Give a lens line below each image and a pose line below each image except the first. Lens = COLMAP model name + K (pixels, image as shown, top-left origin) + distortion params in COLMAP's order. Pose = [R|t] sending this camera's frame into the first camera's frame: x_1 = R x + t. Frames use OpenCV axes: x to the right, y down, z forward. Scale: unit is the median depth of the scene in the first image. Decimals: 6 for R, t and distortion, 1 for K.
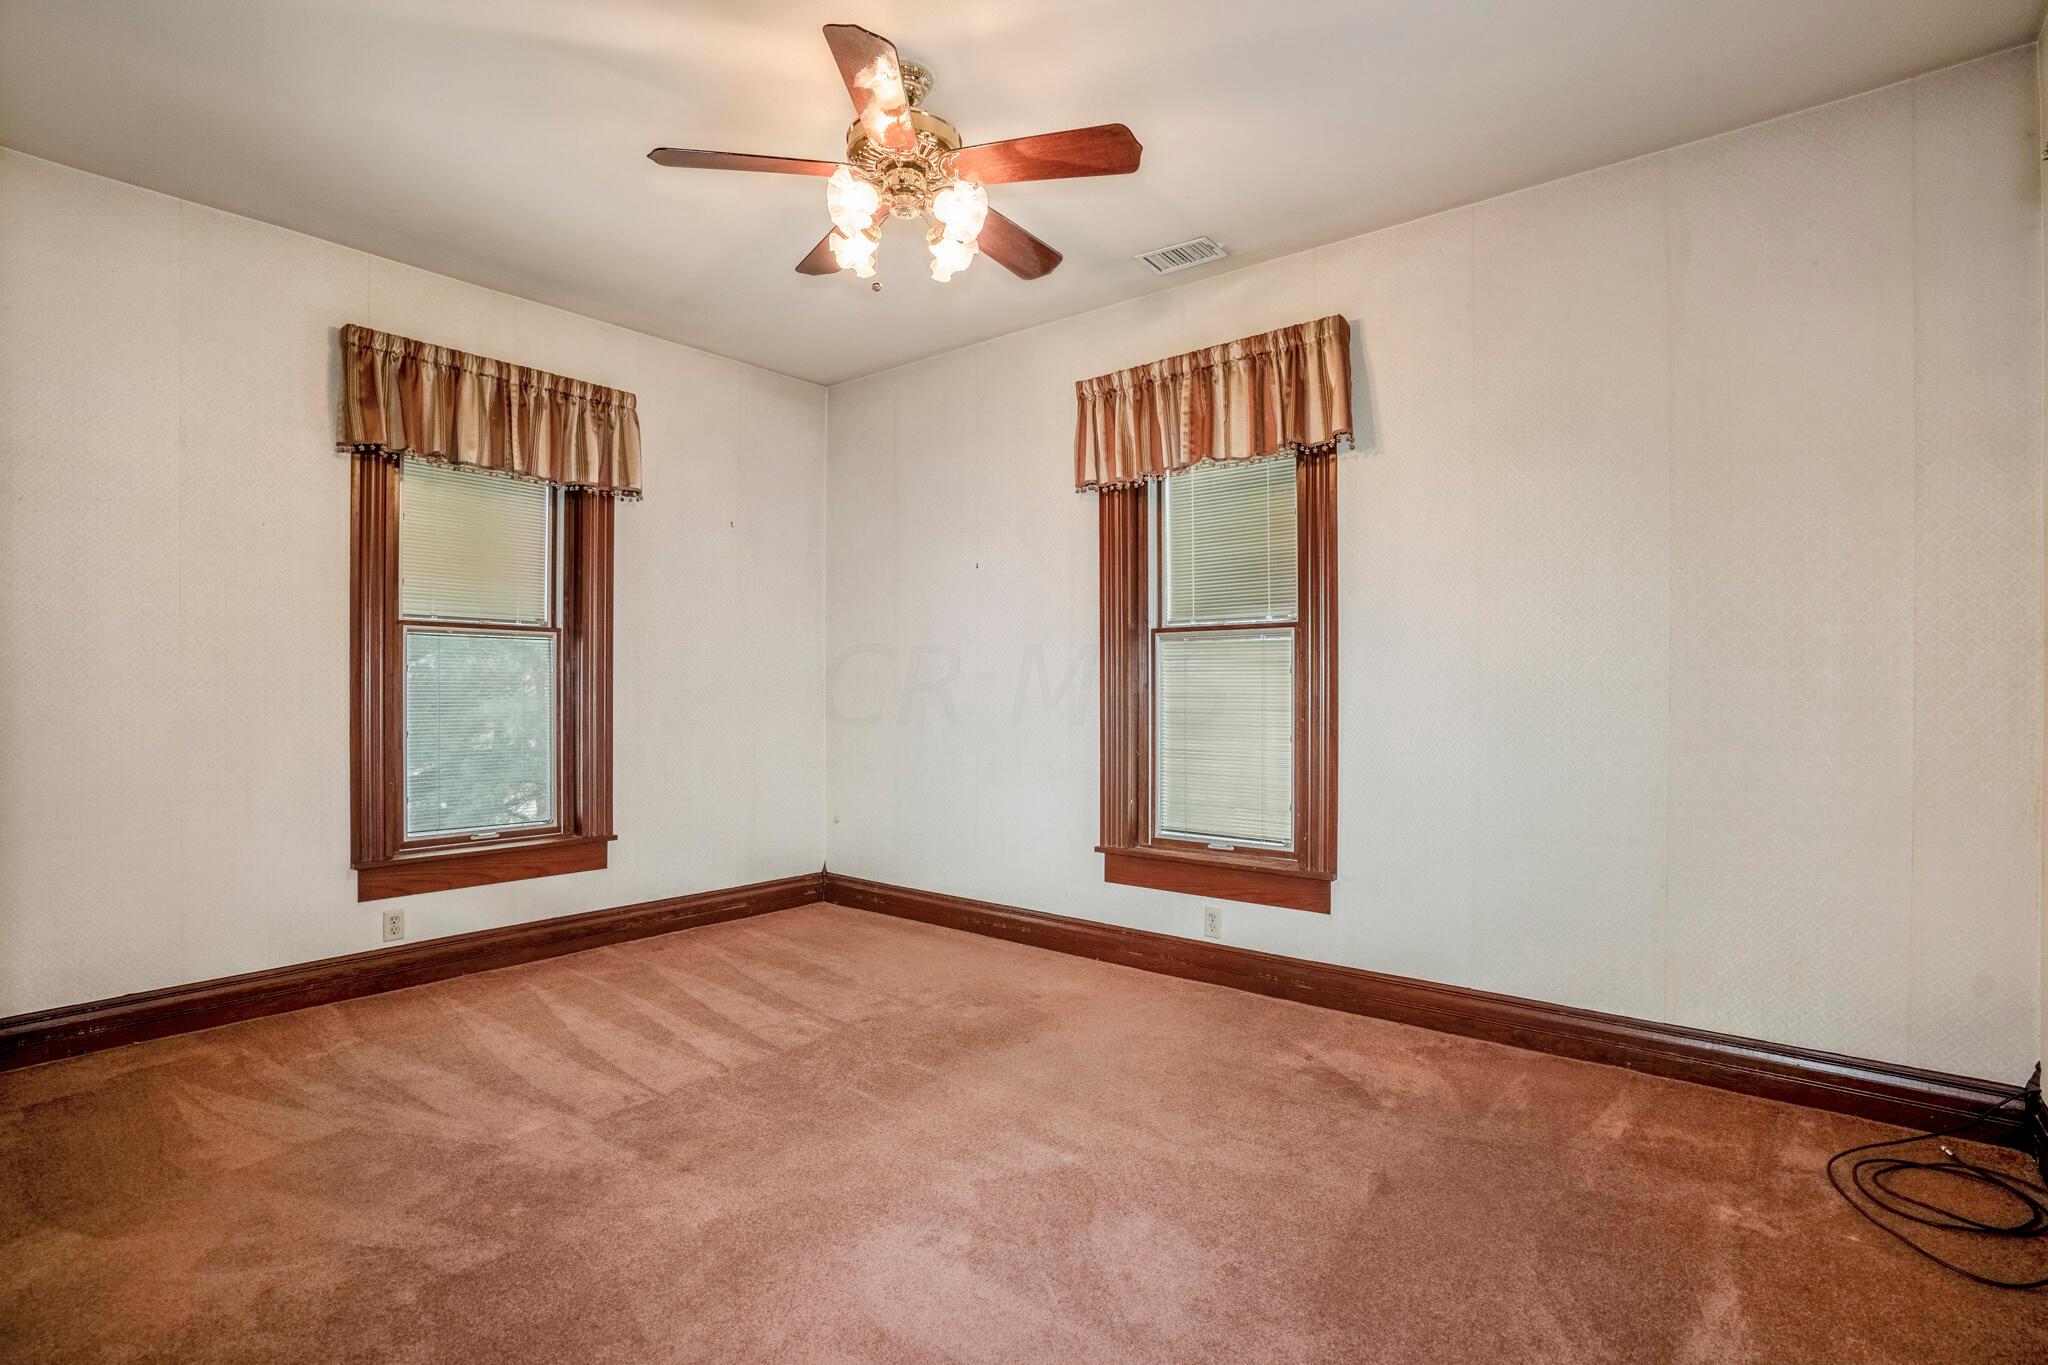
lens RADIAL K [[964.8, 0, 1018.5], [0, 964.8, 676.4], [0, 0, 1]] dist [-0.001119, 0.000367]
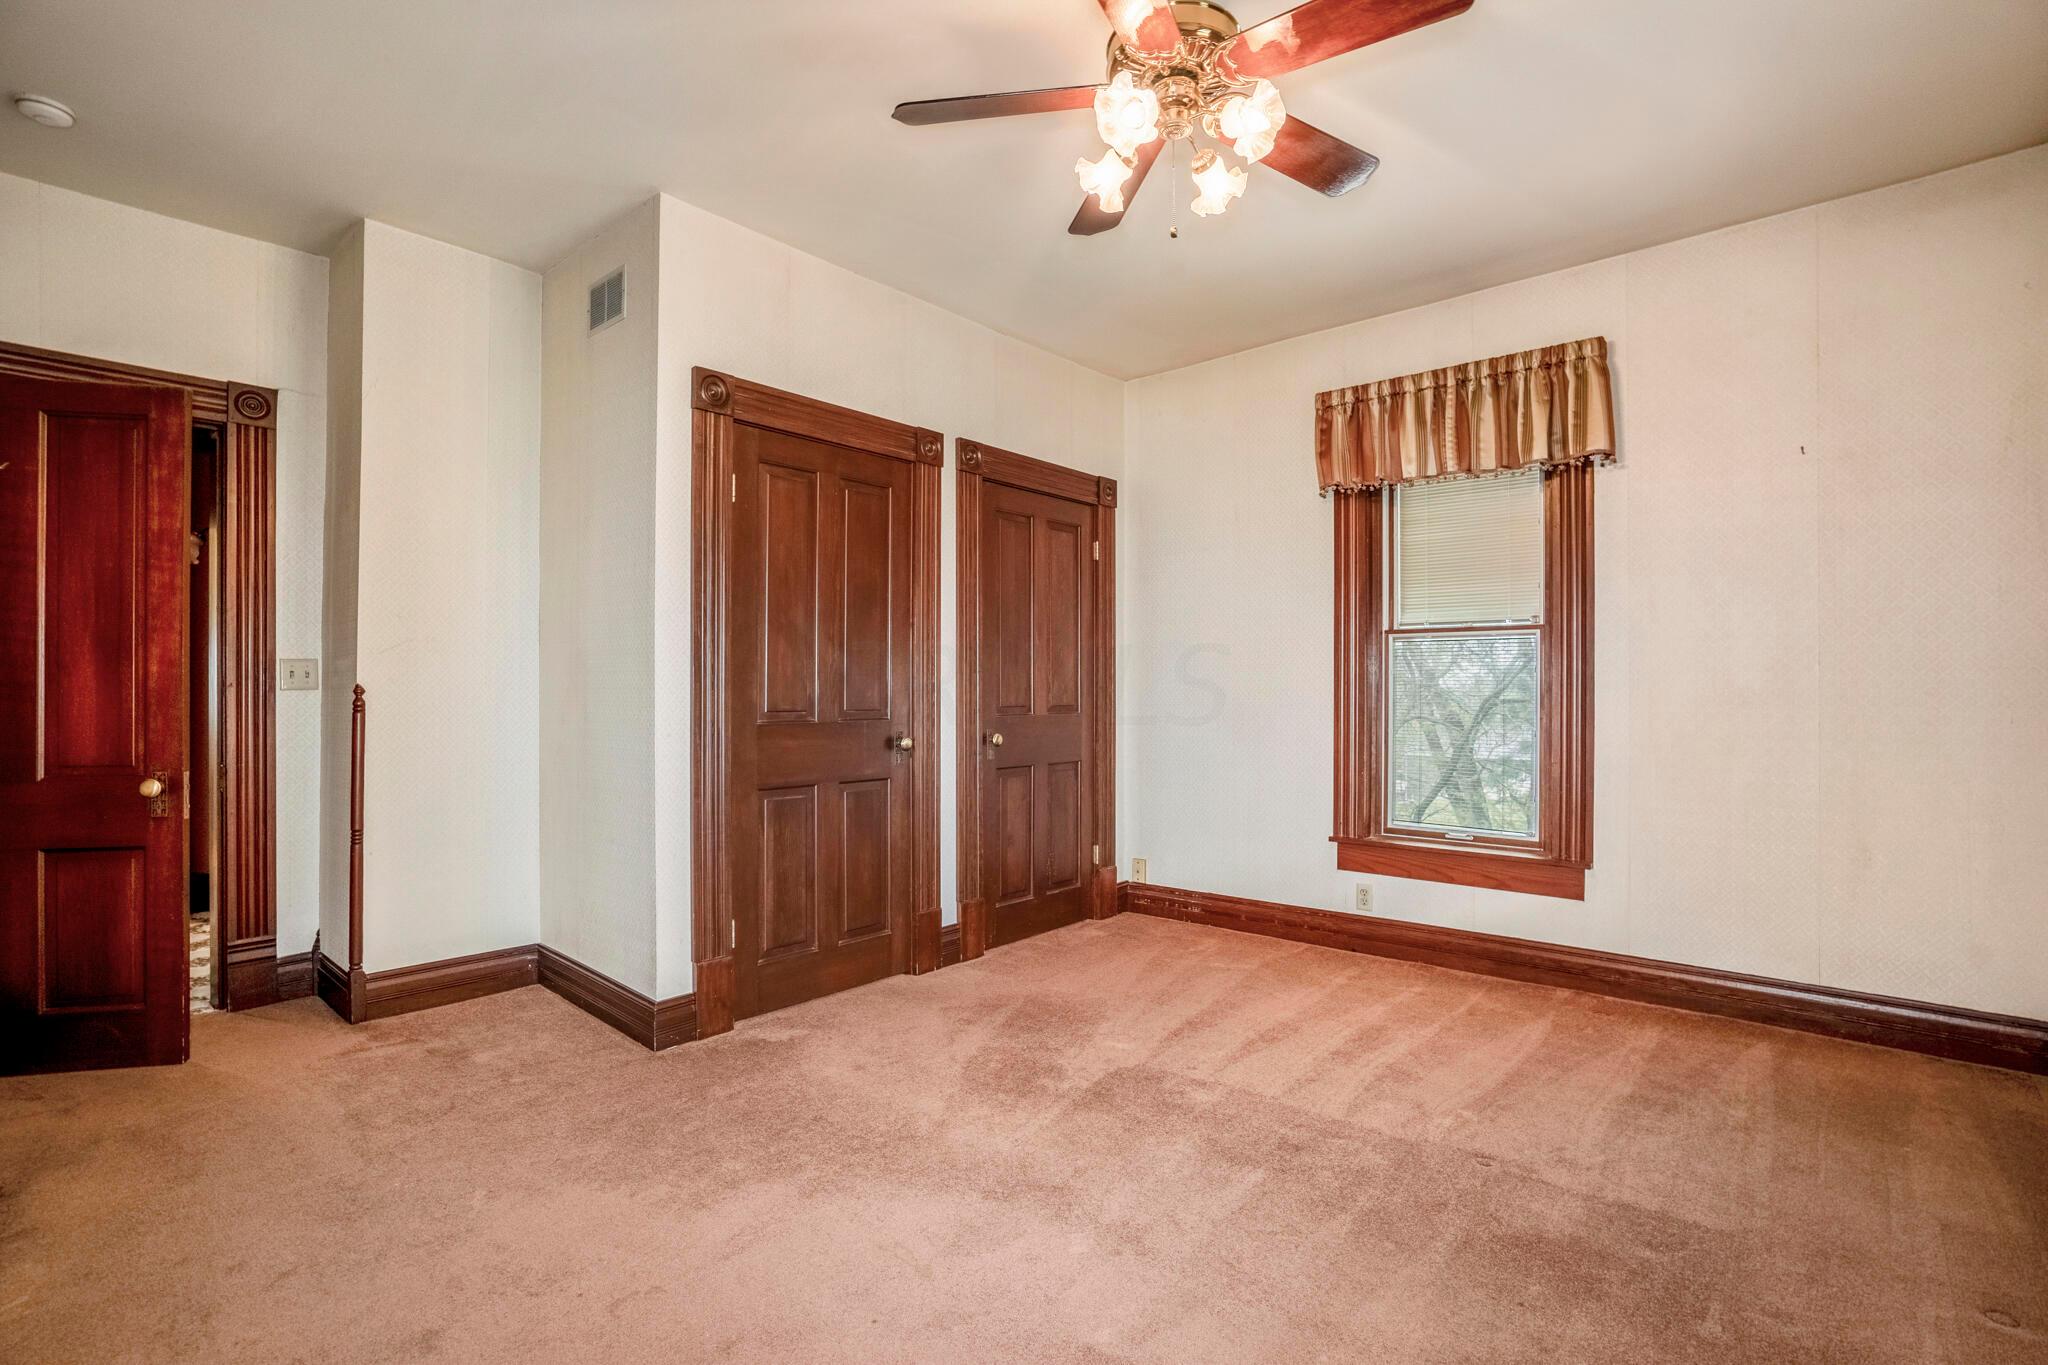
lens RADIAL K [[964.8, 0, 1018.5], [0, 964.8, 676.4], [0, 0, 1]] dist [-0.001119, 0.000367]
pose [[0.013543, -0.007872, -0.999877, 0.484290], [0.016616, 0.999833, -0.007647, -0.003086], [0.999770, -0.016510, 0.013671, 0.557956]]
